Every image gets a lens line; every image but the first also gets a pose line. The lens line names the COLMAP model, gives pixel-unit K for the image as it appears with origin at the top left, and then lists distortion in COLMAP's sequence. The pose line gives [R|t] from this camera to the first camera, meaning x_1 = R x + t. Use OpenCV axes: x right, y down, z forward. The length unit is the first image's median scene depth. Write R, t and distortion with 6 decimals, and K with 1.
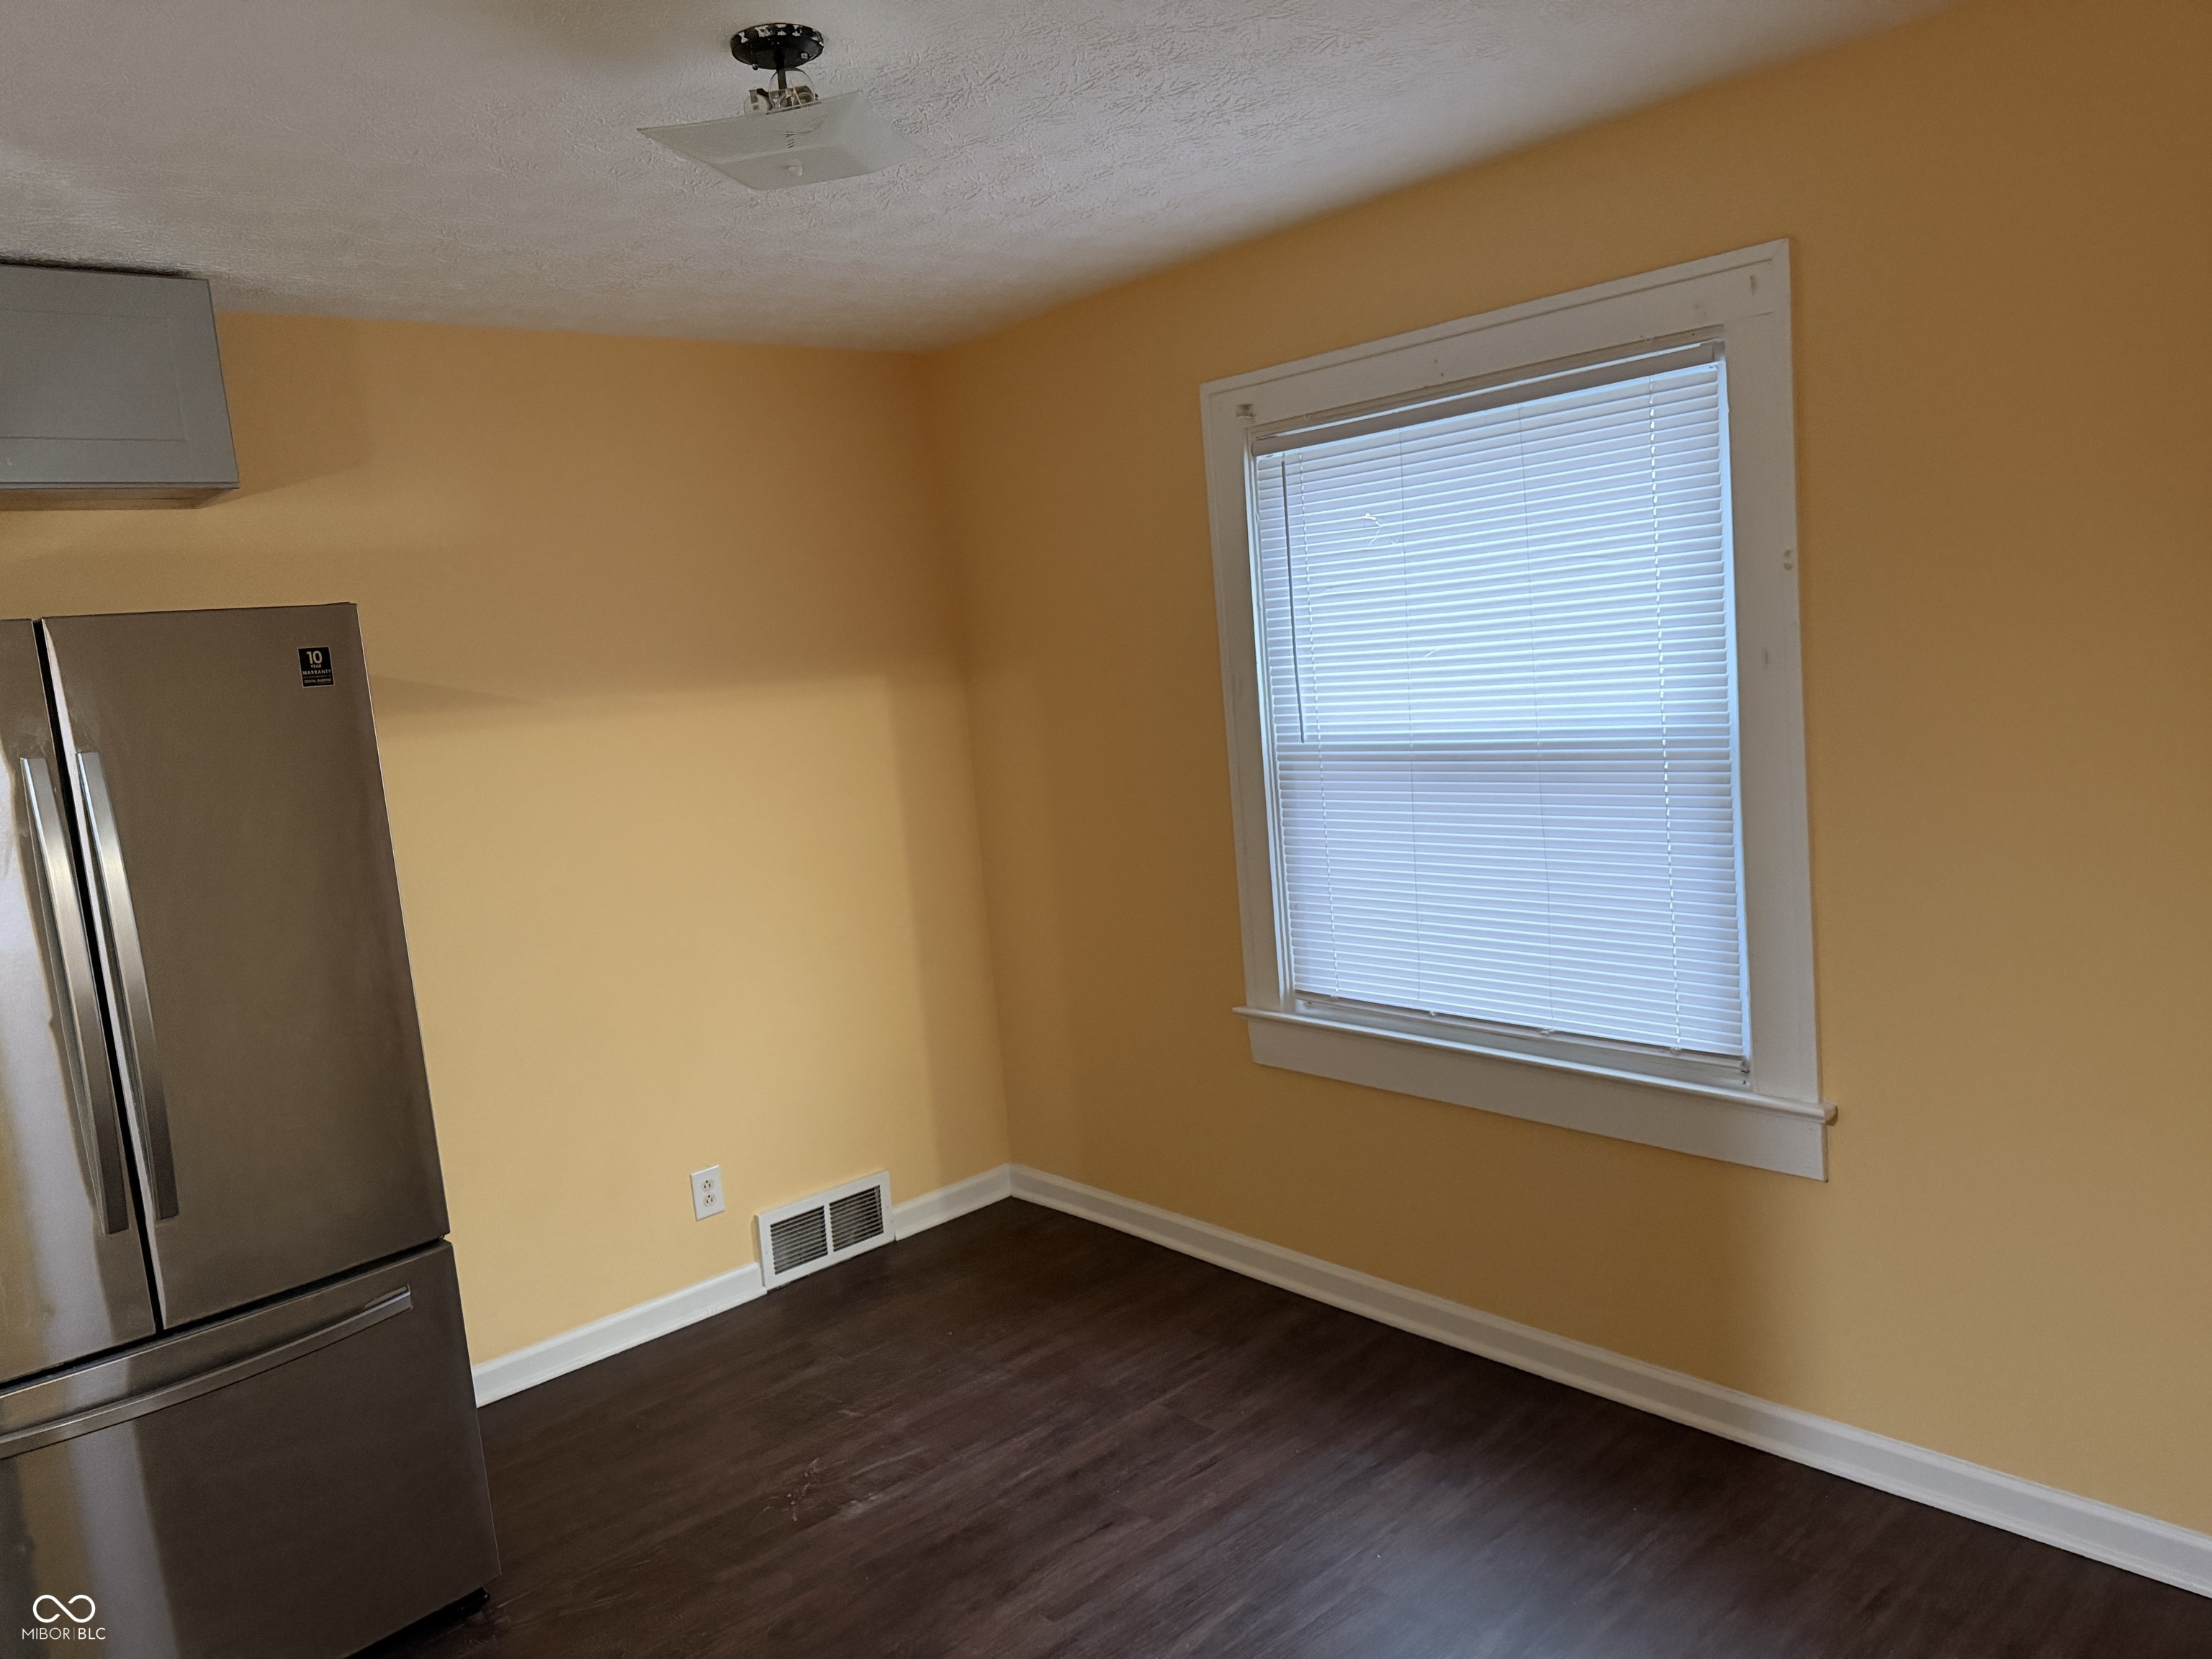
lens RADIAL K [[1557.7, 0, 1097.6], [0, 1557.7, 835.5], [0, 0, 1]] dist [0.064283, -0.087470]
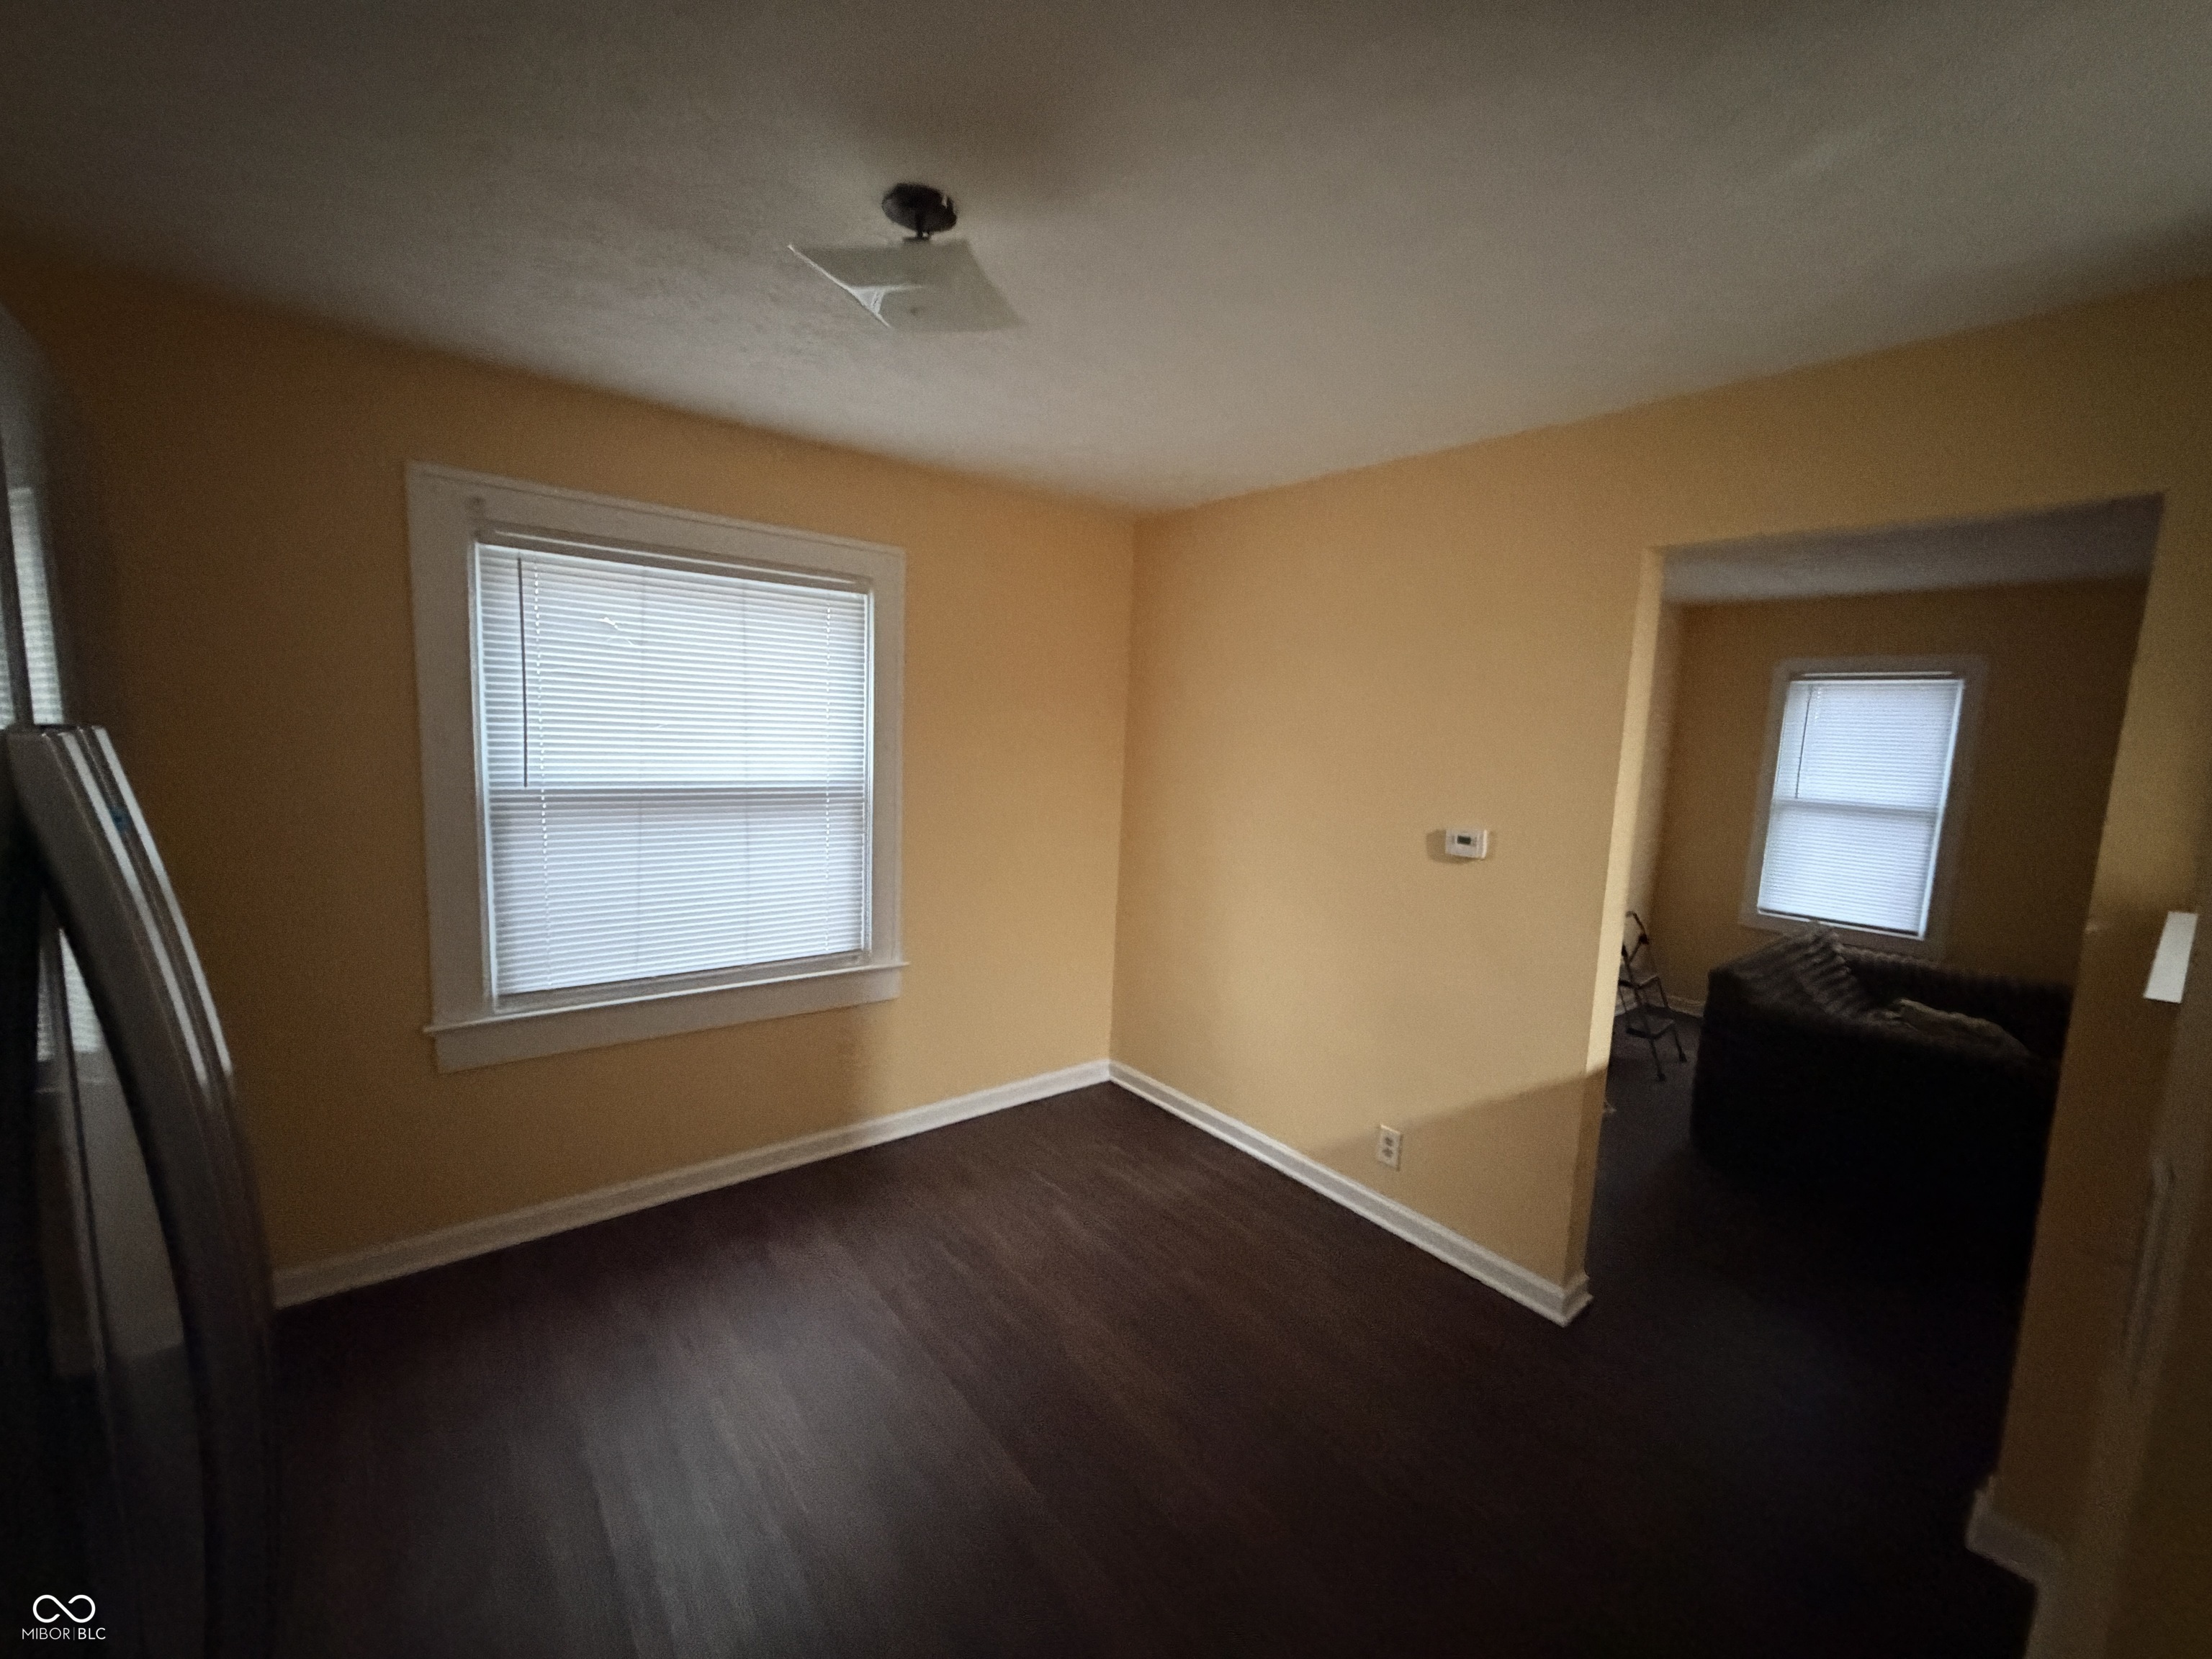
lens RADIAL K [[884.6, 0, 1098.8], [0, 884.6, 828.1], [0, 0, 1]] dist [0.002871, 0.000305]
pose [[0.055732, -0.039036, 0.997682, -0.546996], [0.063219, 0.997368, 0.035492, -0.024259], [-0.996442, 0.061095, 0.058053, 0.519150]]
